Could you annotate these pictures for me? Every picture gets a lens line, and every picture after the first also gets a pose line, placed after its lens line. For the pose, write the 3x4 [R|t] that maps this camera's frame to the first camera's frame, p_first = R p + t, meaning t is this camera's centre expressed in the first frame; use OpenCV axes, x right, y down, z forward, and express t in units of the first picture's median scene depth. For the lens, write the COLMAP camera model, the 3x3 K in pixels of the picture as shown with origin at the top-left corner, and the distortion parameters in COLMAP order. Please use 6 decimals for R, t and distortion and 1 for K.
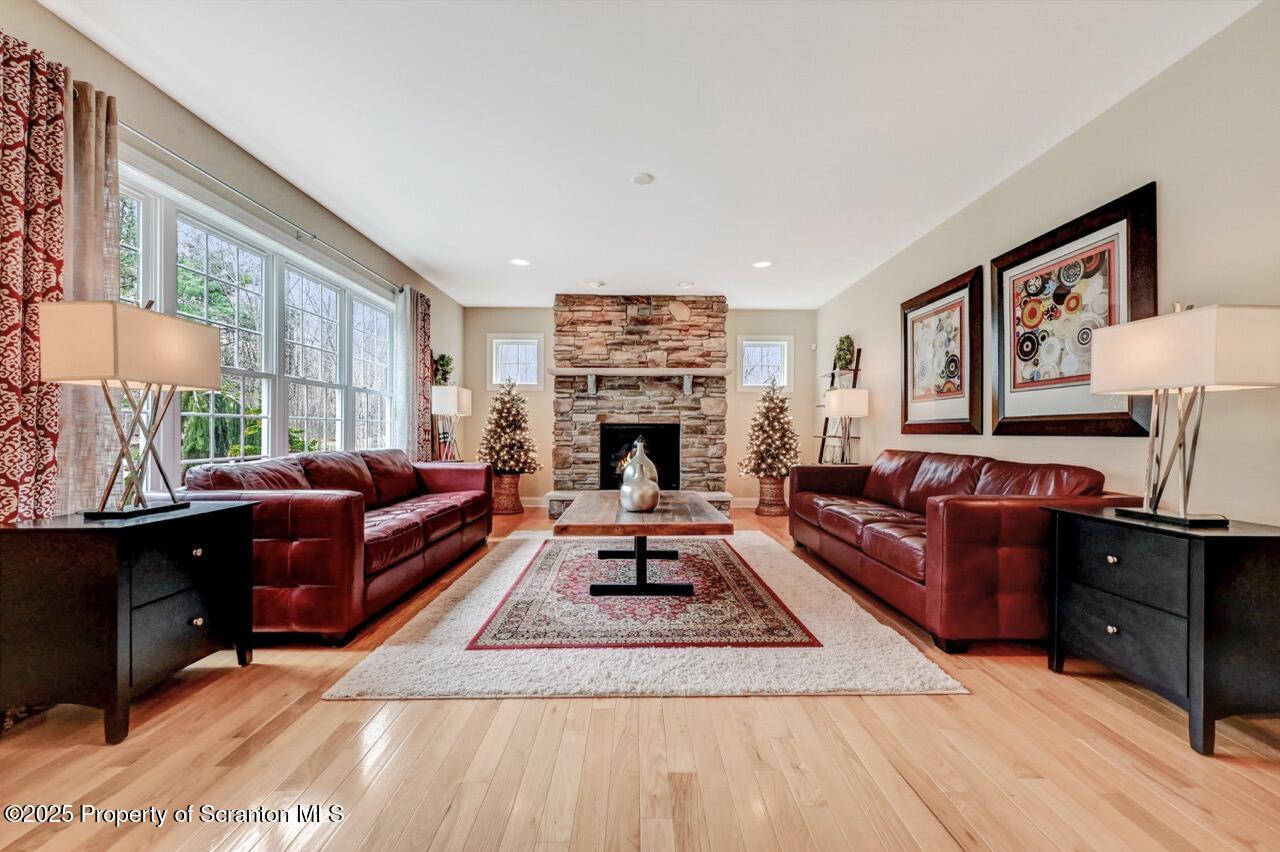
lens RADIAL K [[508.4, 0, 642.1], [0, 508.4, 429.3], [0, 0, 1]] dist [-0.001590, 0.000438]
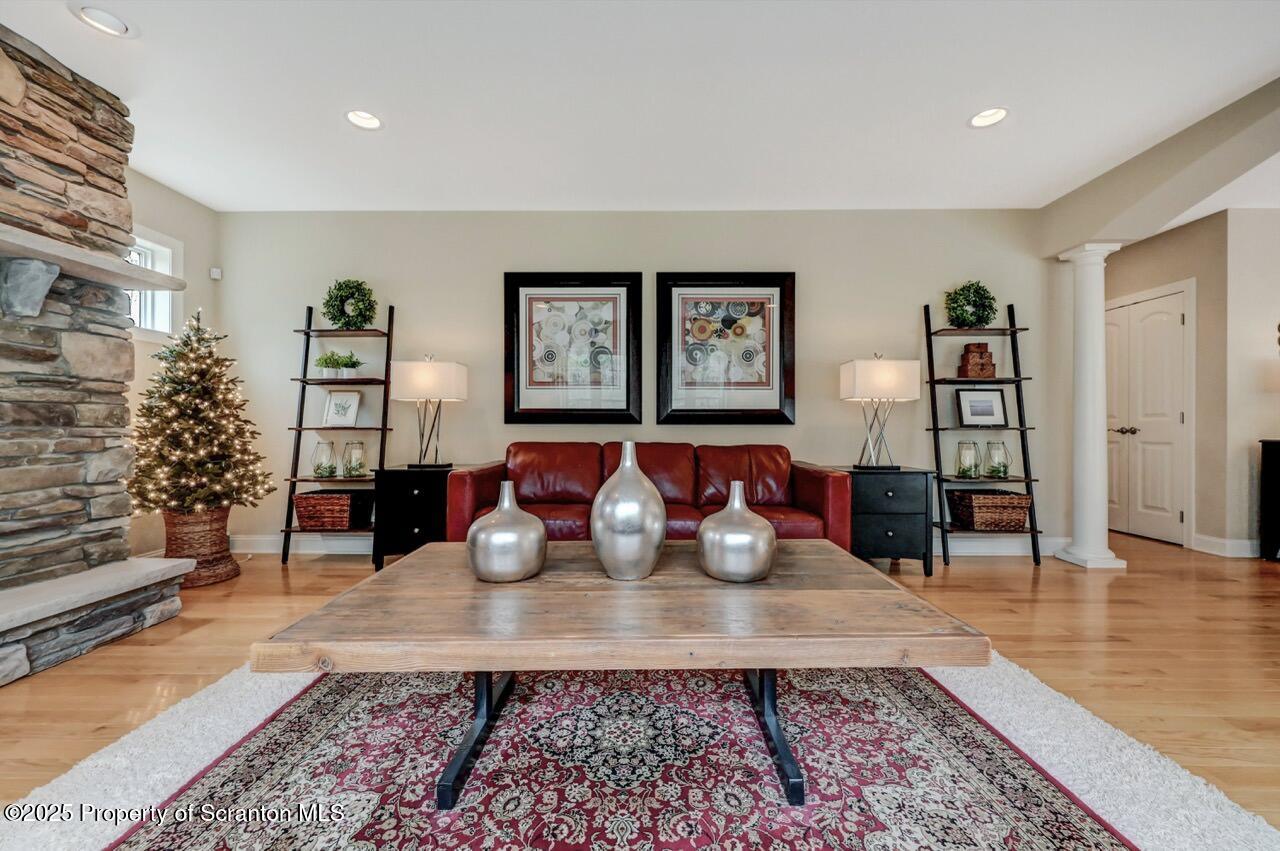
lens RADIAL K [[508.4, 0, 644.3], [0, 508.4, 427.9], [0, 0, 1]] dist [-0.001590, 0.000438]
pose [[0.017683, -0.008350, 0.999809, -0.289133], [-0.005826, 0.999947, 0.008454, 0.006153], [-0.999827, -0.005975, 0.017633, 0.622074]]
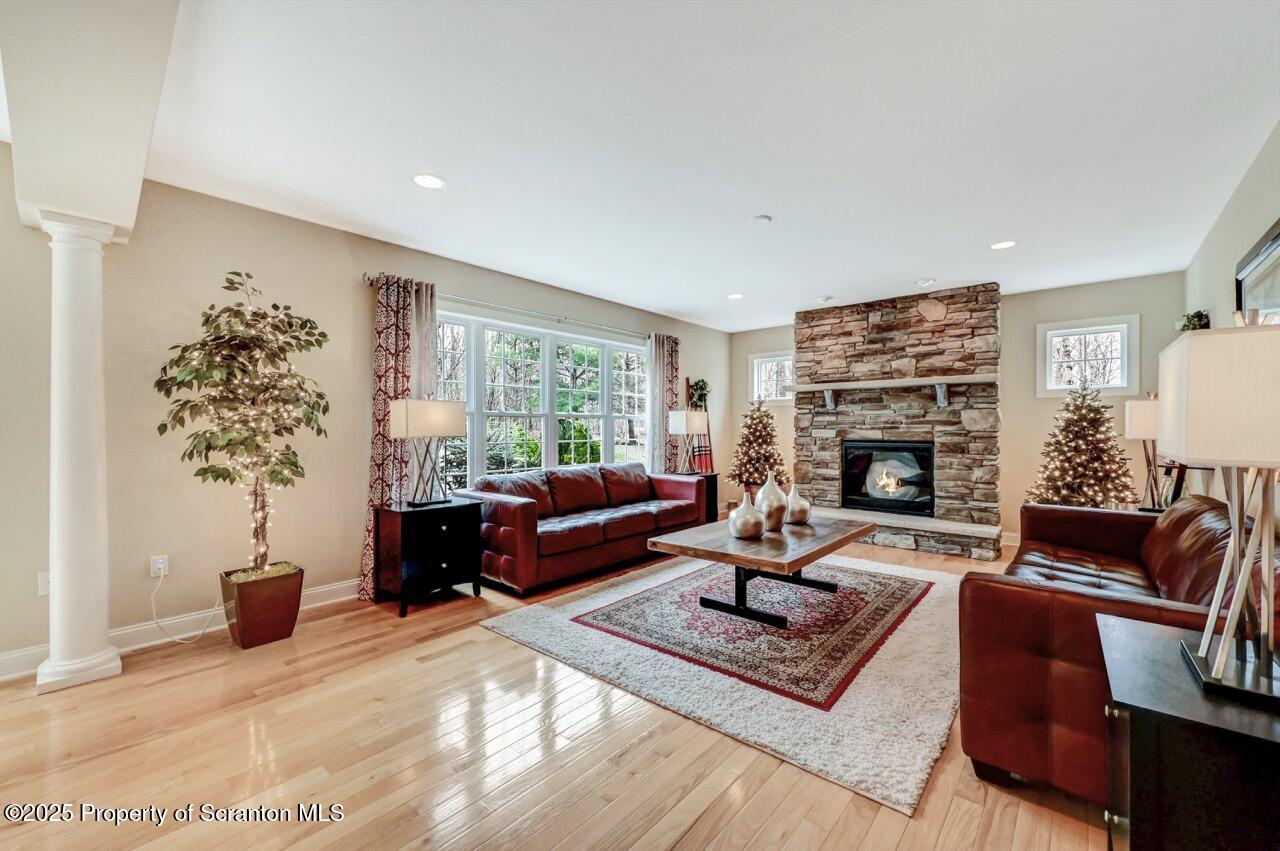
lens RADIAL K [[508.4, 0, 644.0], [0, 508.4, 426.8], [0, 0, 1]] dist [-0.001590, 0.000438]
pose [[0.749121, -0.005139, -0.662413, 0.310891], [0.006682, 0.999978, -0.000201, -0.041840], [0.662399, -0.004276, 0.749139, 0.033893]]
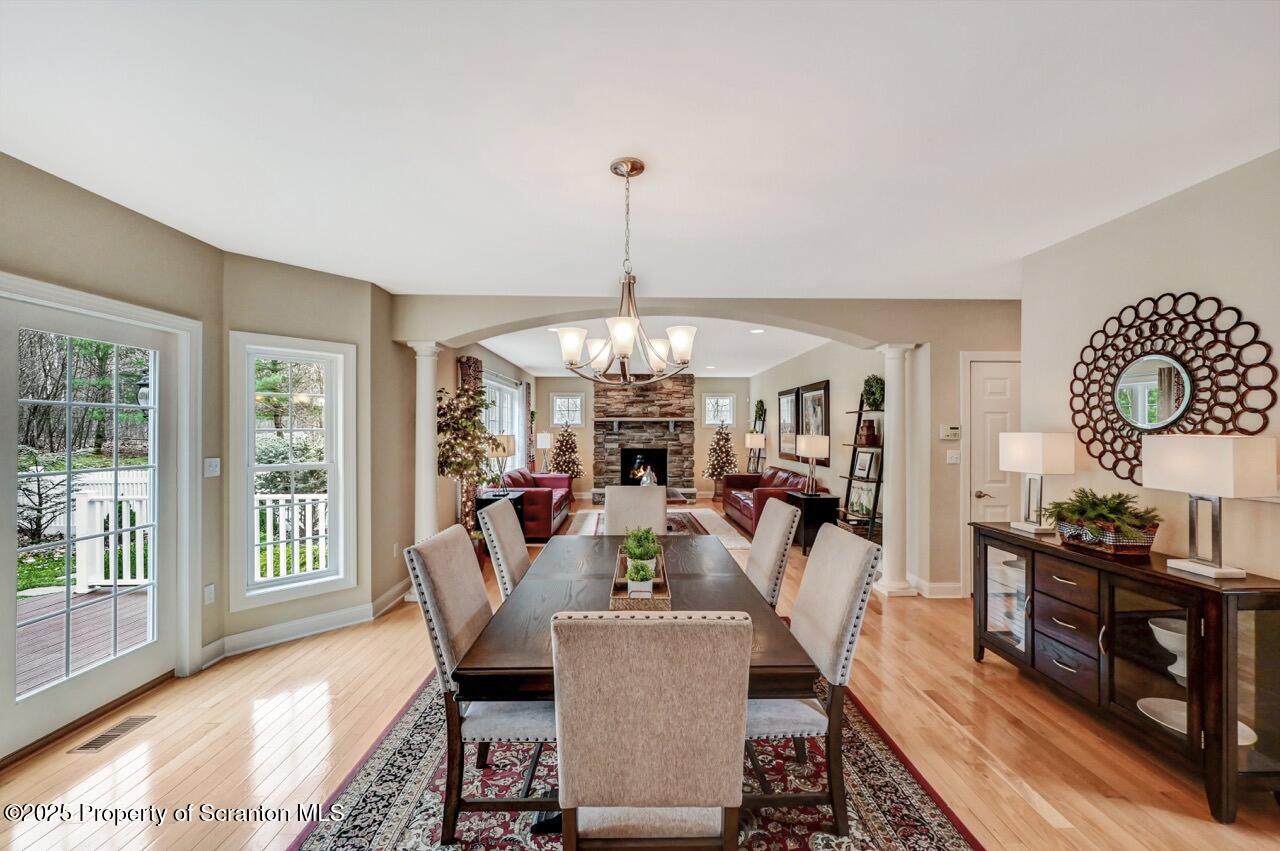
lens RADIAL K [[508.4, 0, 644.9], [0, 508.4, 431.7], [0, 0, 1]] dist [-0.001590, 0.000438]
pose [[0.999744, -0.004152, 0.022238, -0.044034], [0.004054, 0.999982, 0.004418, -0.085644], [-0.022256, -0.004327, 0.999743, -0.804158]]
